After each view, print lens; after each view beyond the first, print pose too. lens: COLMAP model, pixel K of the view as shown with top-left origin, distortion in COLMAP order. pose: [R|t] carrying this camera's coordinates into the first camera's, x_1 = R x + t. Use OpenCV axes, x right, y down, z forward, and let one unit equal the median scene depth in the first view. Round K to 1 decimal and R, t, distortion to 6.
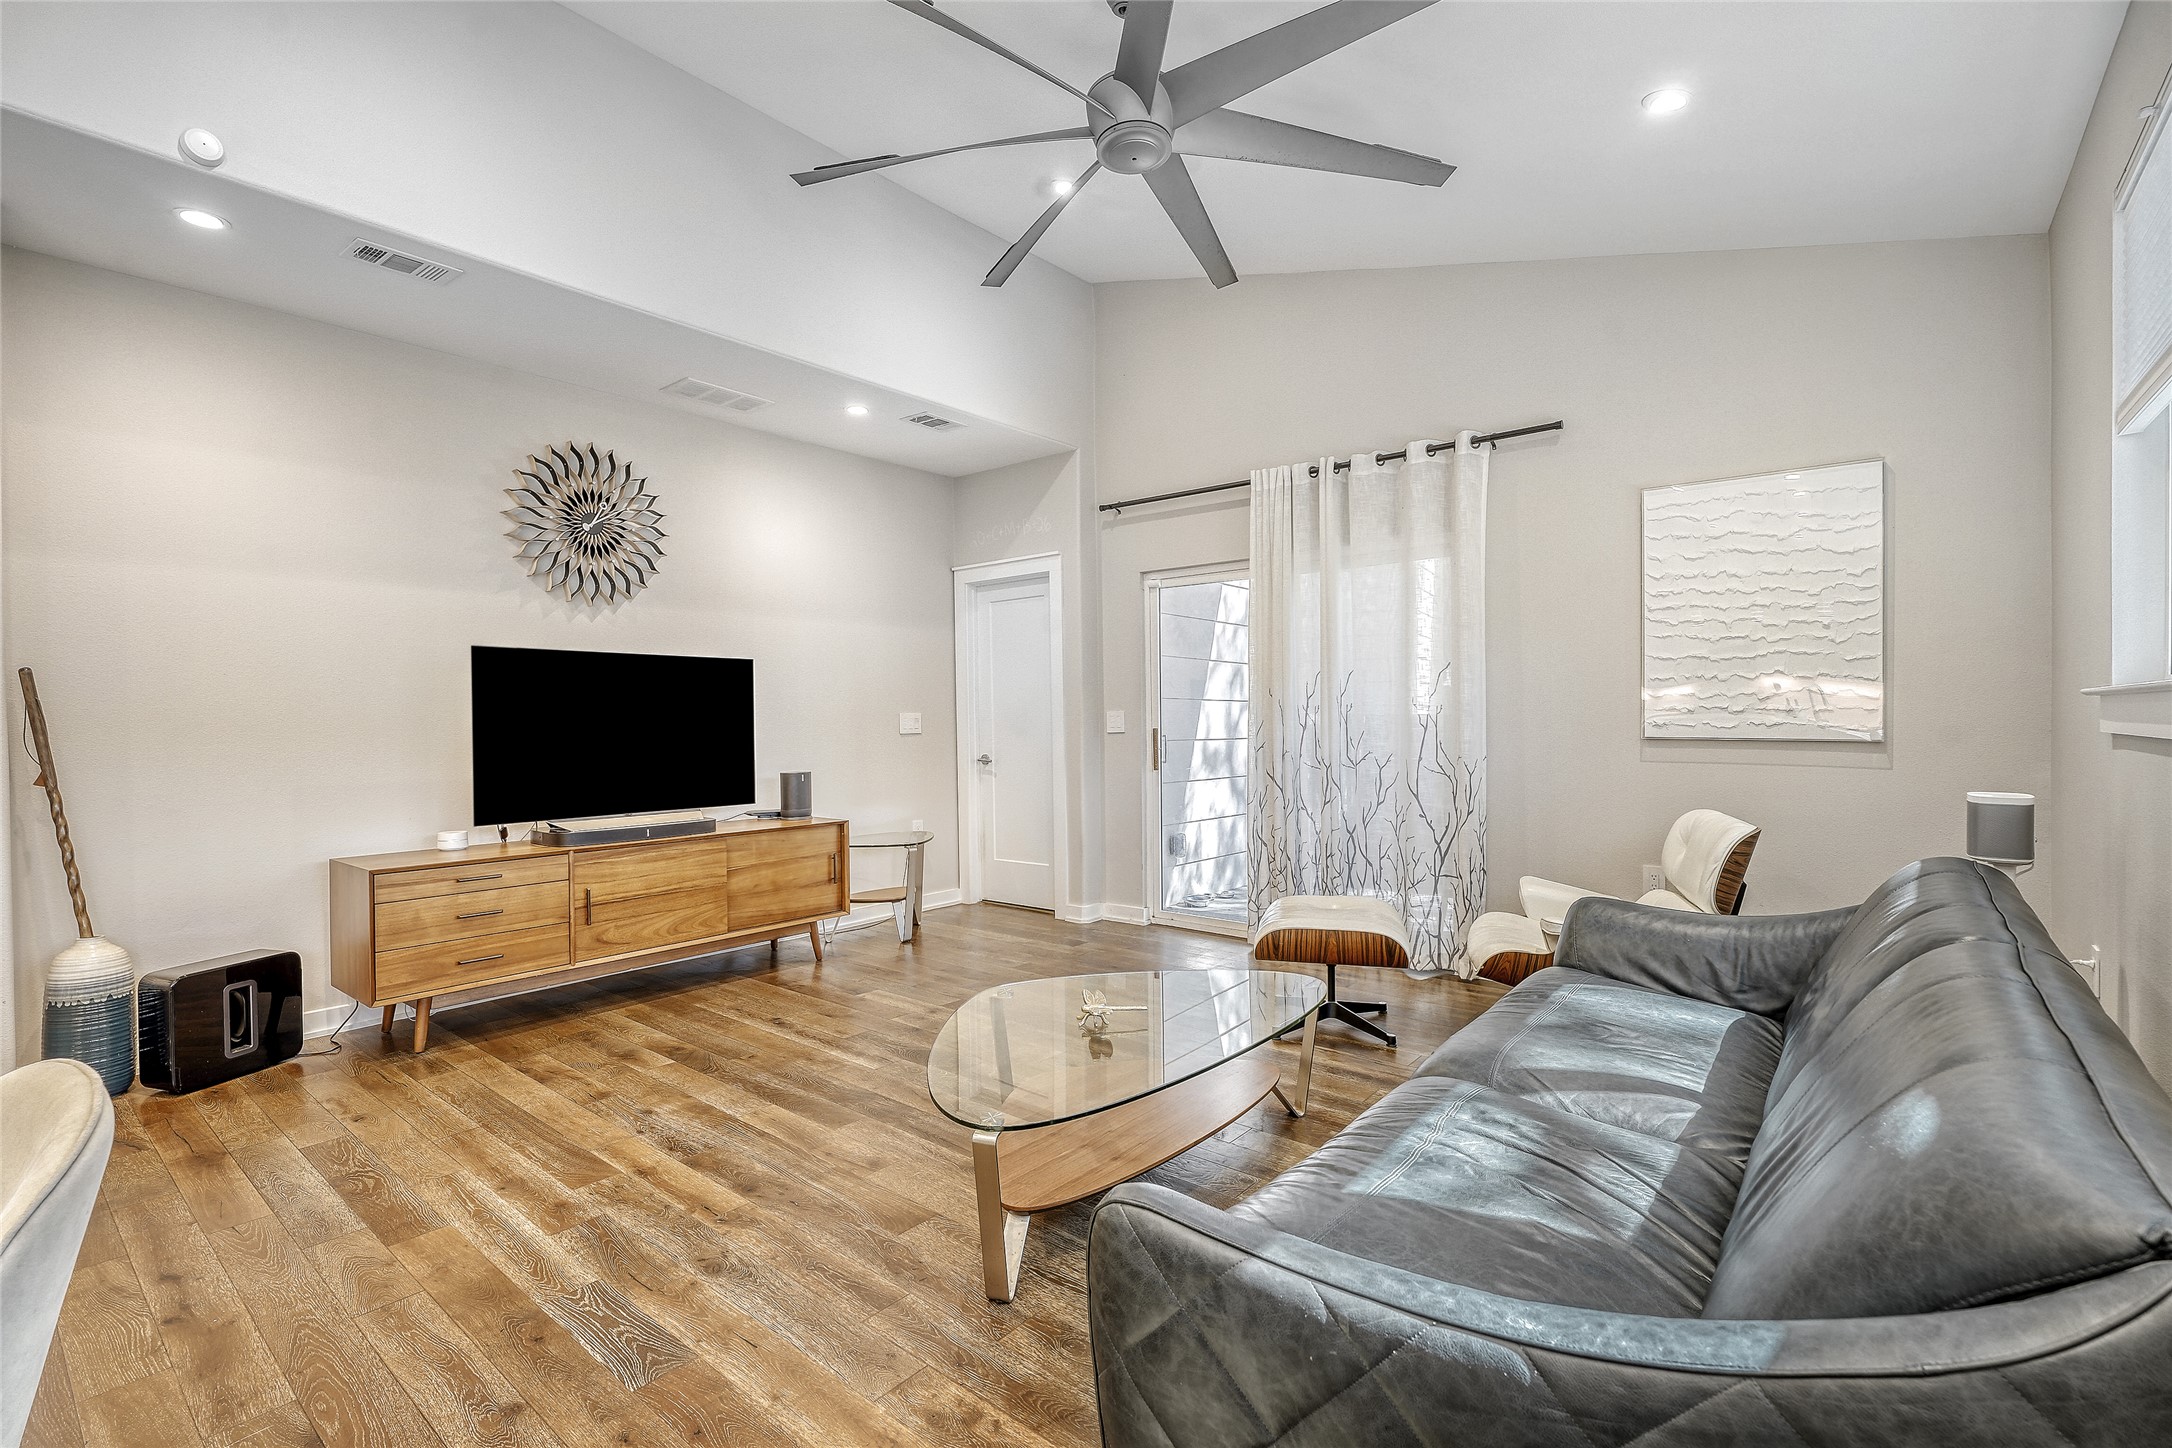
lens RADIAL K [[969.5, 0, 1067.0], [0, 969.5, 721.3], [0, 0, 1]] dist [-0.013918, 0.004203]
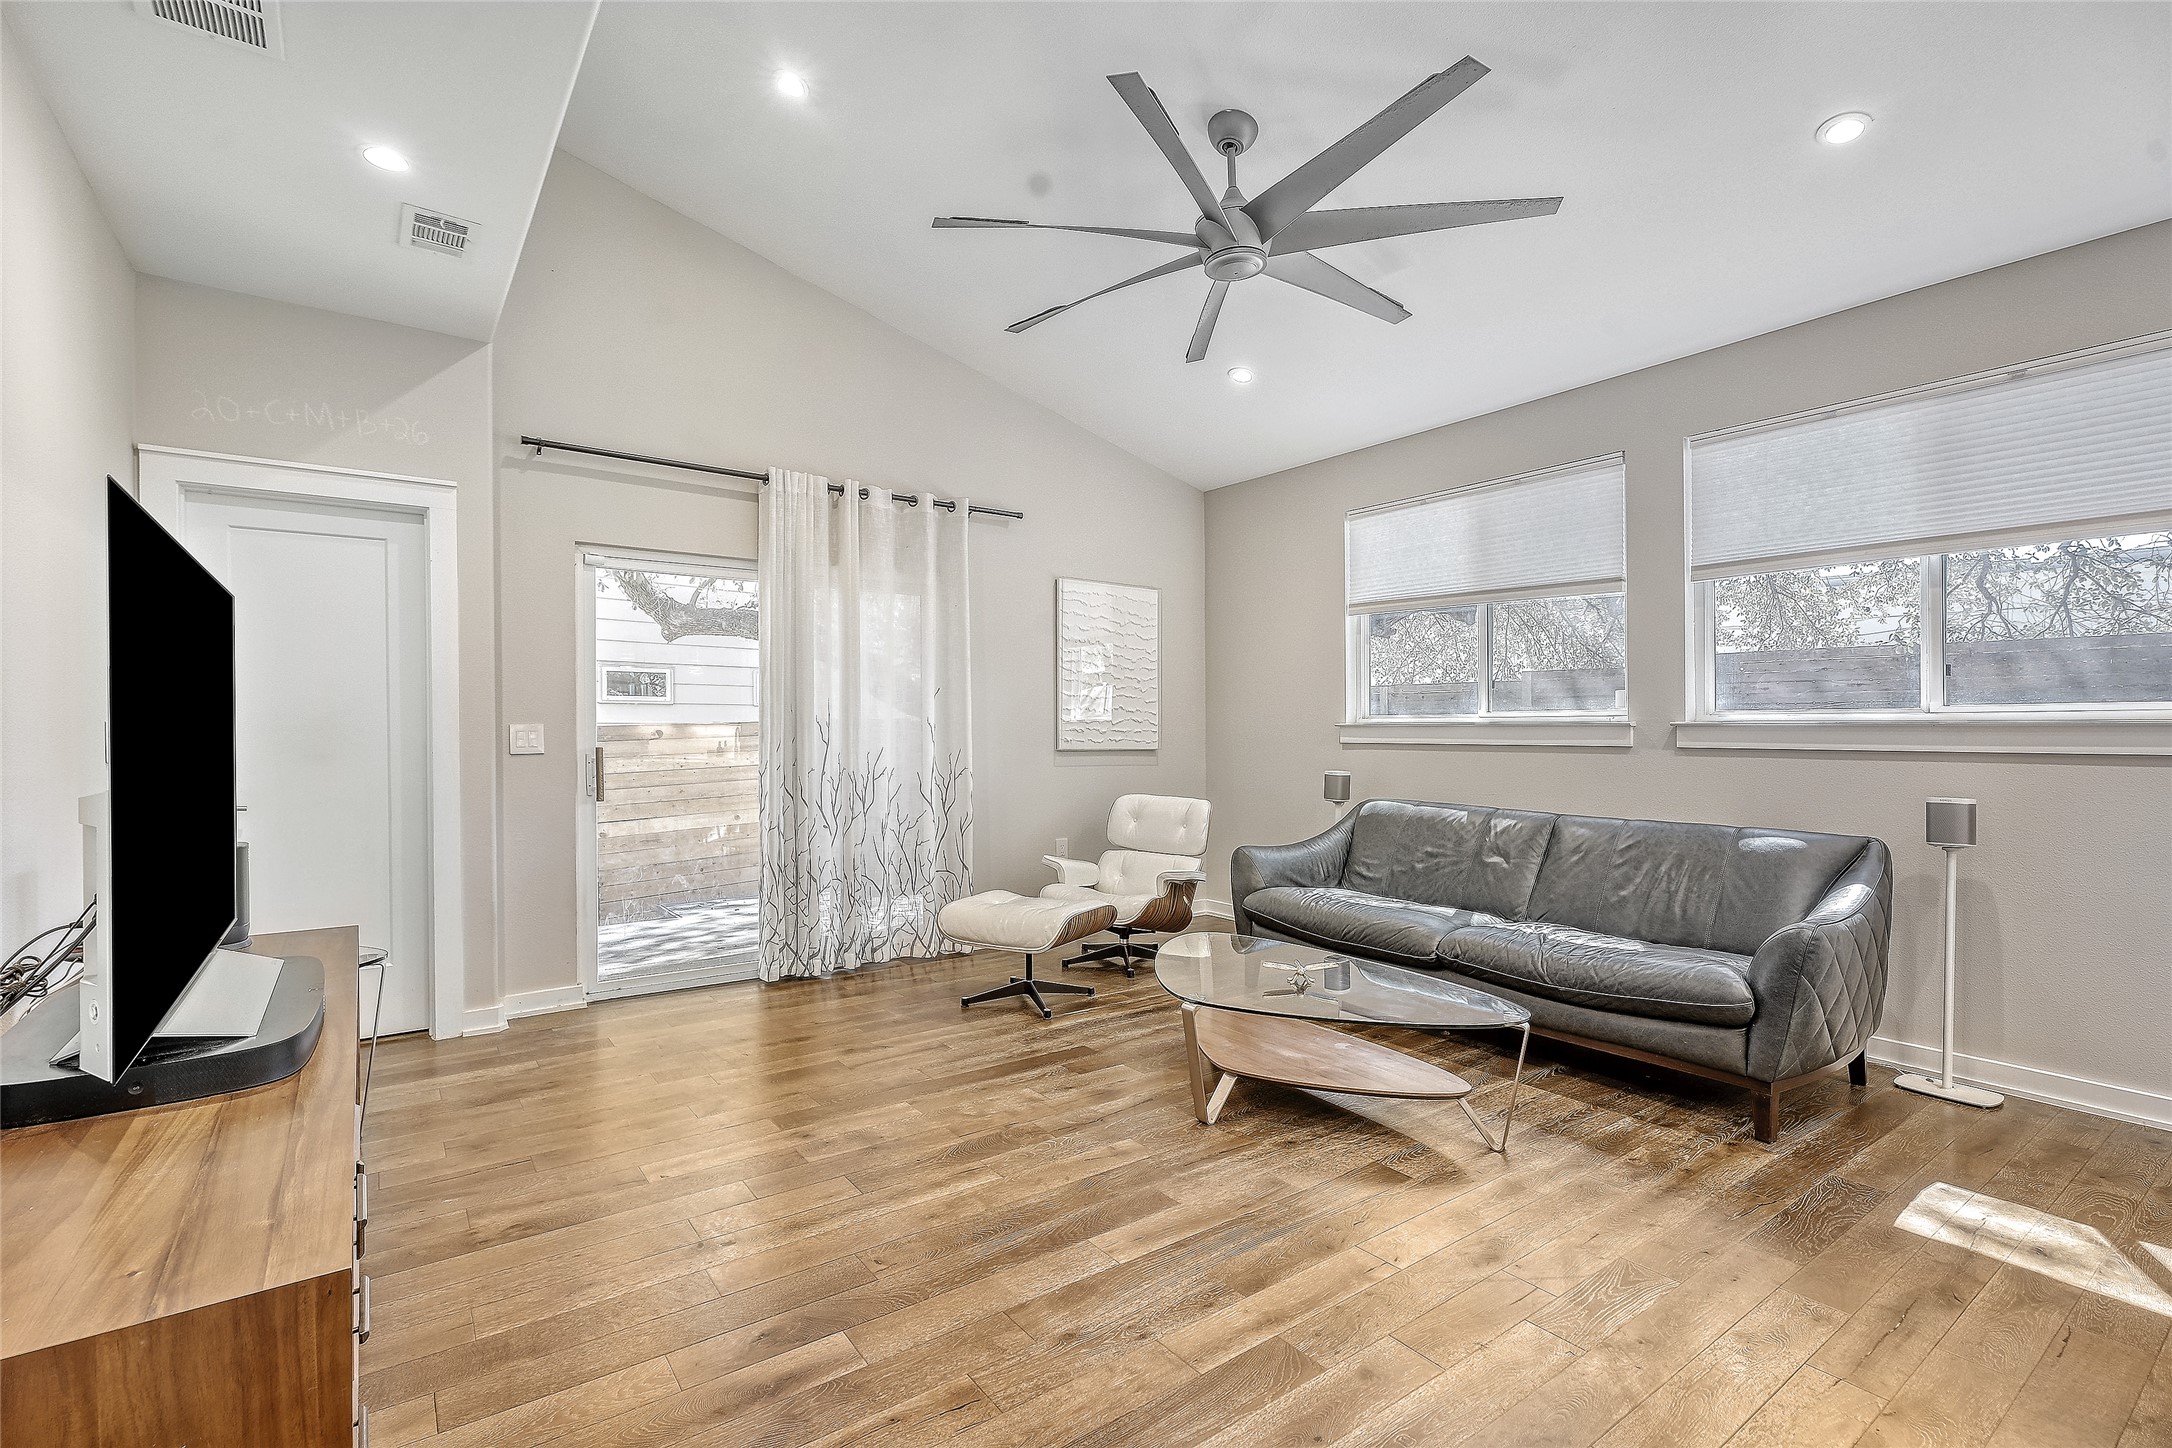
lens RADIAL K [[969.5, 0, 1078.7], [0, 969.5, 727.4], [0, 0, 1]] dist [-0.013918, 0.004203]
pose [[0.246403, 0.012130, 0.969092, -0.723643], [0.000997, 0.999918, -0.012769, 0.001894], [-0.969167, 0.004112, 0.246370, 0.564327]]
